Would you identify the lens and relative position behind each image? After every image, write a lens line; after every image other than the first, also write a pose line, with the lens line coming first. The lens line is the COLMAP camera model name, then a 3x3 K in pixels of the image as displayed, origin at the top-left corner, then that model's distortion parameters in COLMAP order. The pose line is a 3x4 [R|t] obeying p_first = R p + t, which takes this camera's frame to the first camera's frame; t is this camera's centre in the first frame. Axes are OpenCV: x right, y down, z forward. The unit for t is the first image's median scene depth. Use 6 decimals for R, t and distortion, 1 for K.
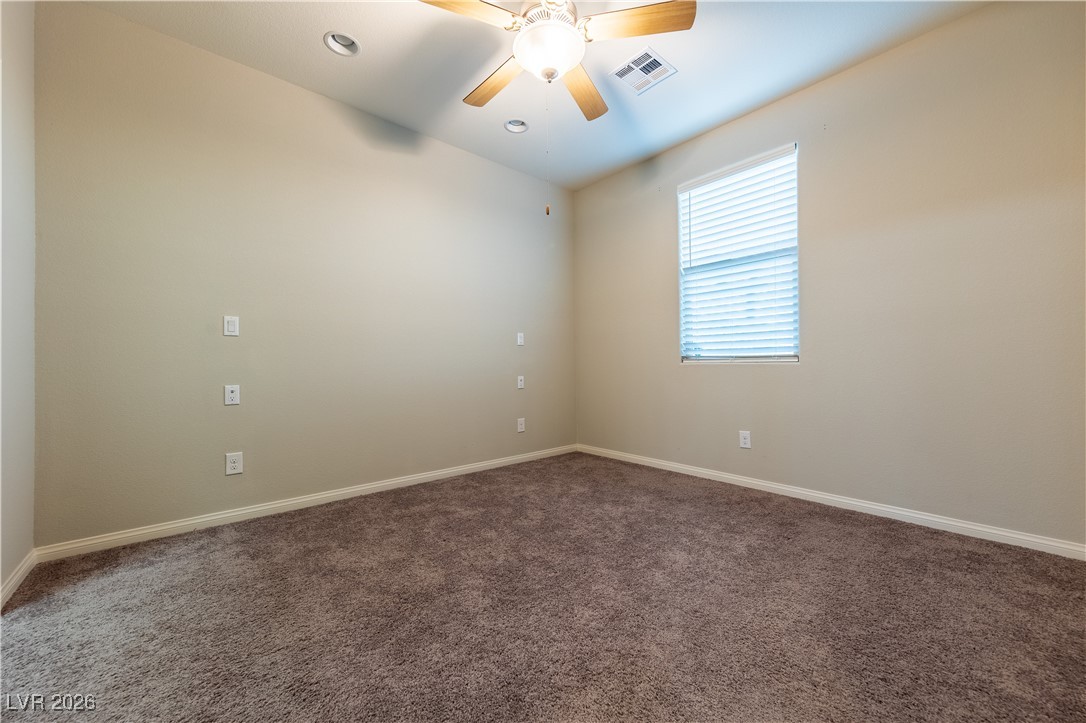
lens RADIAL K [[405.8, 0, 542.5], [0, 405.8, 358.4], [0, 0, 1]] dist [0.002528, -0.000146]
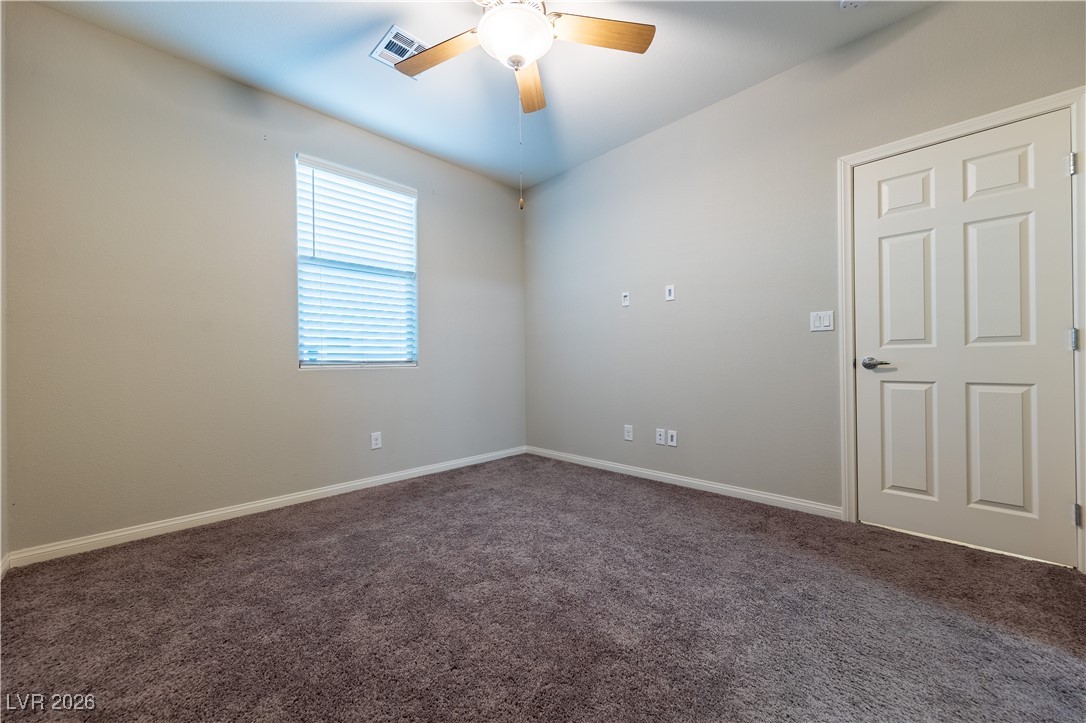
lens RADIAL K [[405.8, 0, 542.0], [0, 405.8, 357.7], [0, 0, 1]] dist [0.002528, -0.000146]
pose [[-0.066230, 0.019315, 0.997617, -0.561698], [0.004136, 0.999809, -0.019083, 0.007276], [-0.997796, 0.002862, -0.066297, 0.618012]]
